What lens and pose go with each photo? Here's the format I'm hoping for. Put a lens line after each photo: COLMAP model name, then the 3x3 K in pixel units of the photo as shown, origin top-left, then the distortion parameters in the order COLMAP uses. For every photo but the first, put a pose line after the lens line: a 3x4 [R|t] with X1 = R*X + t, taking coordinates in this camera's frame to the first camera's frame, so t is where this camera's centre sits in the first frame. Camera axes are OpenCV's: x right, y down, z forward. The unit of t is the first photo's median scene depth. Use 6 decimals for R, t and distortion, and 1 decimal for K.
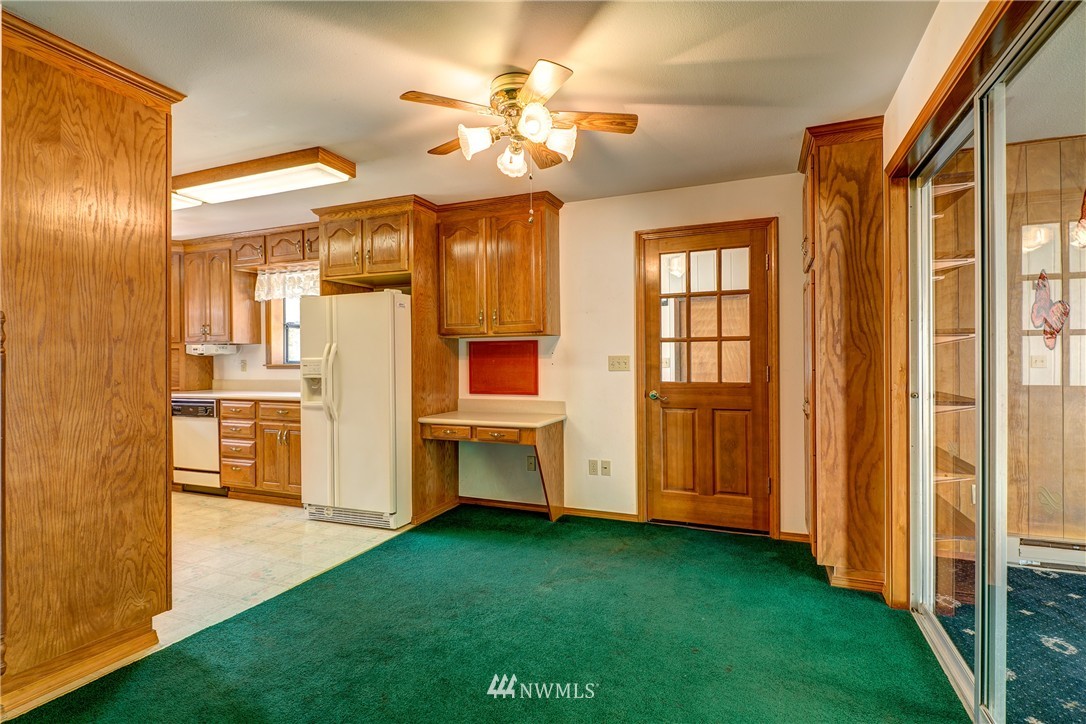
lens RADIAL K [[534.5, 0, 543.0], [0, 534.5, 362.0], [0, 0, 1]] dist [0.002266, 0.000176]
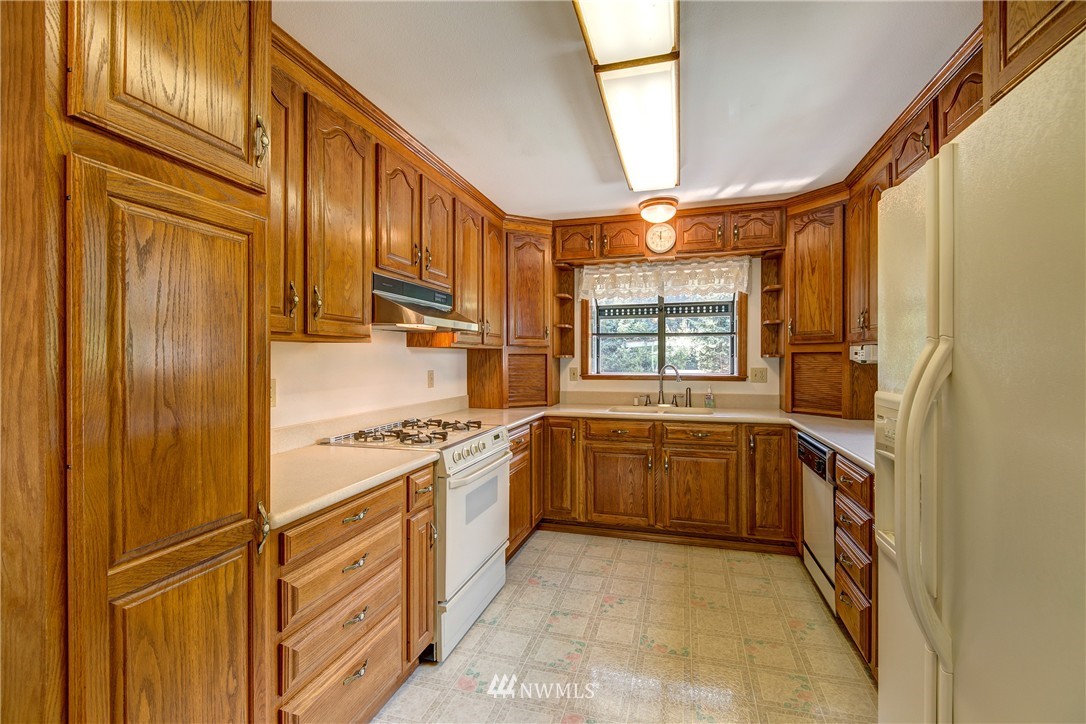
lens RADIAL K [[483.8, 0, 544.7], [0, 483.8, 359.9], [0, 0, 1]] dist [0.019819, -0.015707]
pose [[0.111525, 0.010163, -0.993710, -0.158551], [-0.000539, 0.999948, 0.010166, -0.024017], [0.993761, -0.000598, 0.111525, 0.651067]]
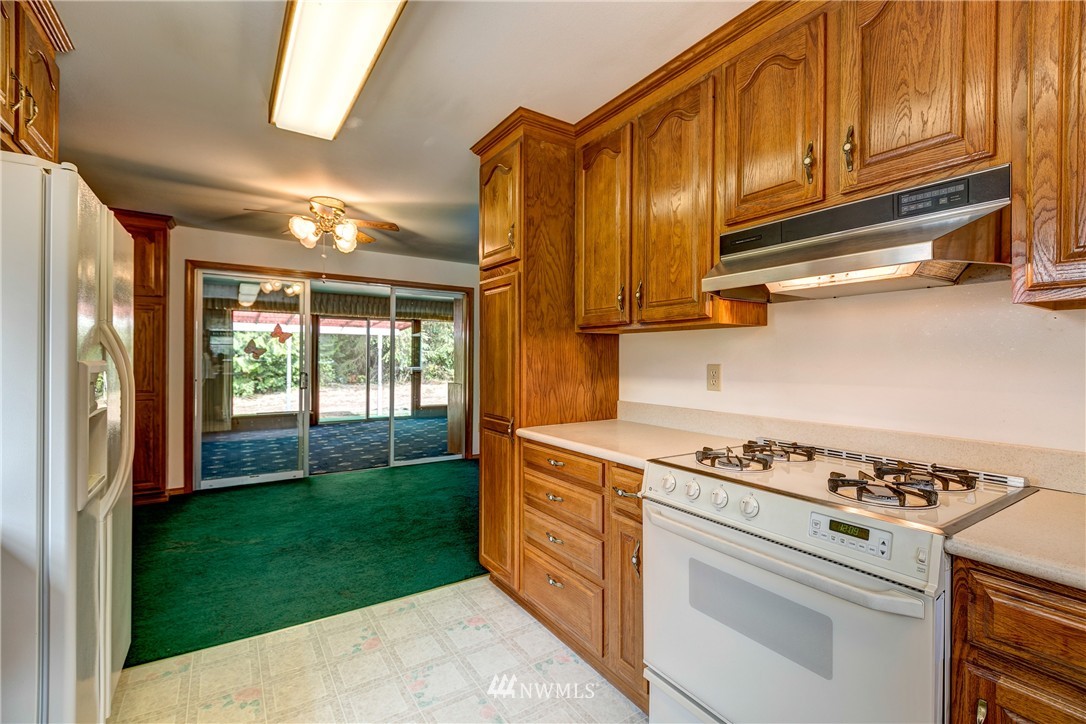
lens RADIAL K [[483.8, 0, 544.7], [0, 483.8, 359.9], [0, 0, 1]] dist [0.019819, -0.015707]
pose [[-0.825714, -0.000062, 0.564088, -0.735701], [-0.000490, 1.000000, -0.000608, -0.006402], [-0.564088, -0.000779, -0.825714, 0.924444]]
